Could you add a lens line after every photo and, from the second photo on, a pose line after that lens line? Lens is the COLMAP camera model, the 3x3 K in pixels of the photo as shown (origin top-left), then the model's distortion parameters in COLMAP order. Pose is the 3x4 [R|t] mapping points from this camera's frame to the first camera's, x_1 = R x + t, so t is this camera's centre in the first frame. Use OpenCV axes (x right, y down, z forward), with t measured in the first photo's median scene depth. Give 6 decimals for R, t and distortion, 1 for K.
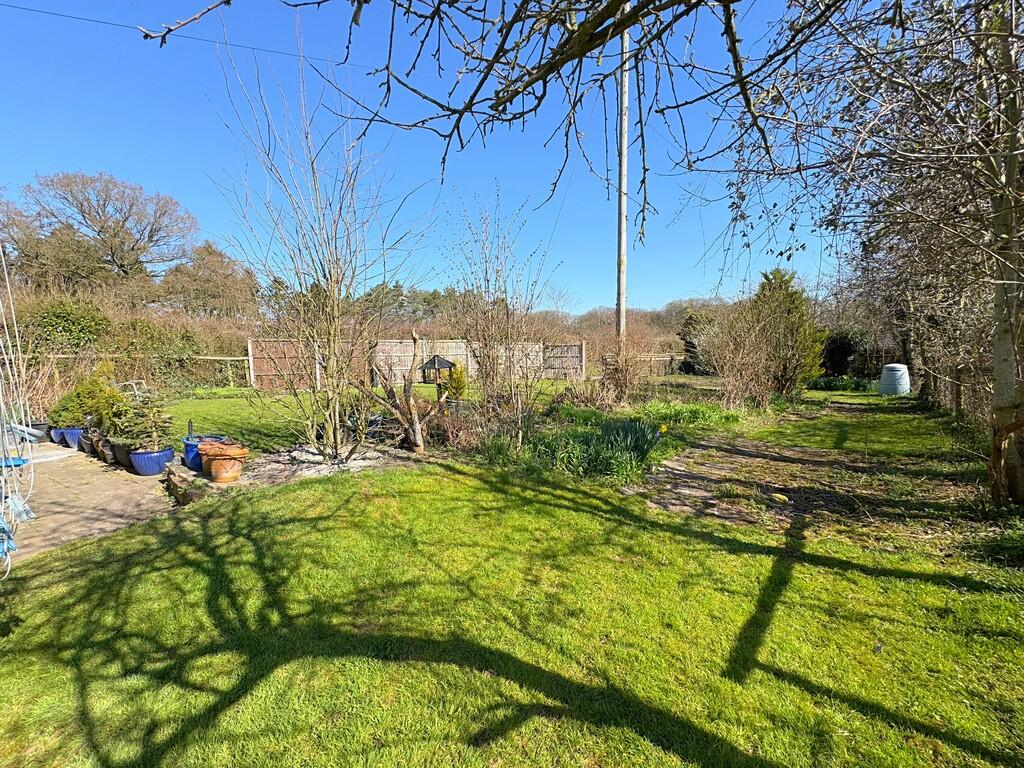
lens RADIAL K [[407.7, 0, 512.3], [0, 407.7, 387.0], [0, 0, 1]] dist [-0.001613, -0.000312]
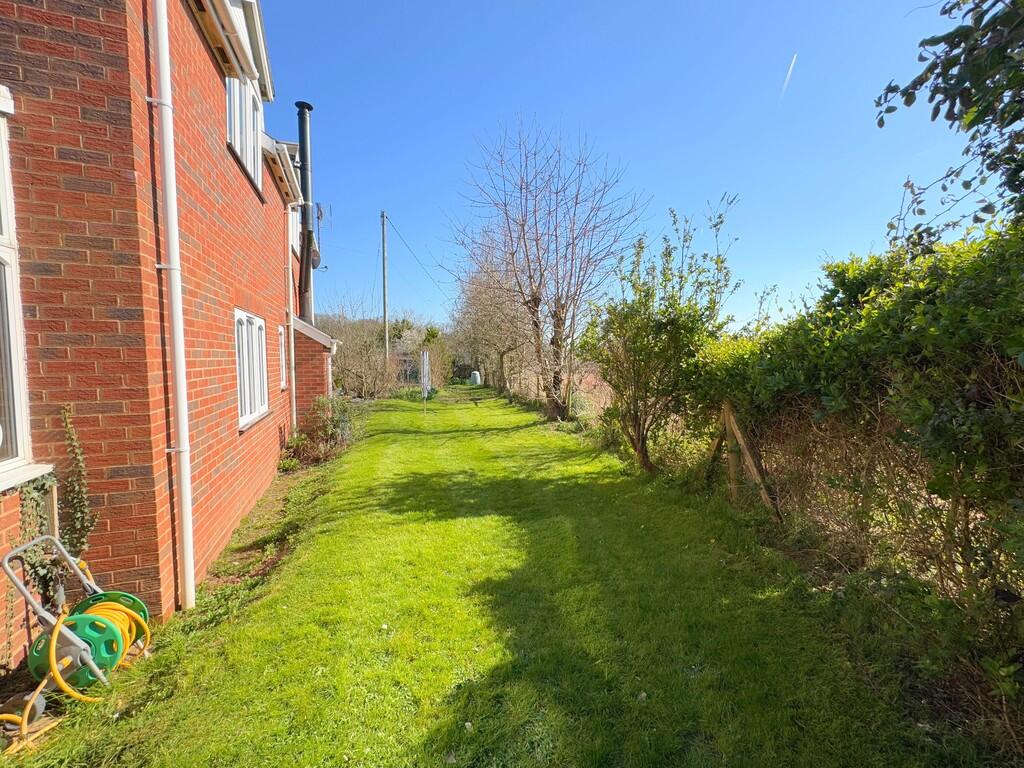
lens RADIAL K [[407.7, 0, 511.5], [0, 407.7, 381.9], [0, 0, 1]] dist [-0.001613, -0.000312]
pose [[0.643246, -0.037340, 0.764748, -0.719157], [0.074952, 0.997084, -0.014359, 0.051934], [-0.761982, 0.066556, 0.644169, -0.664374]]
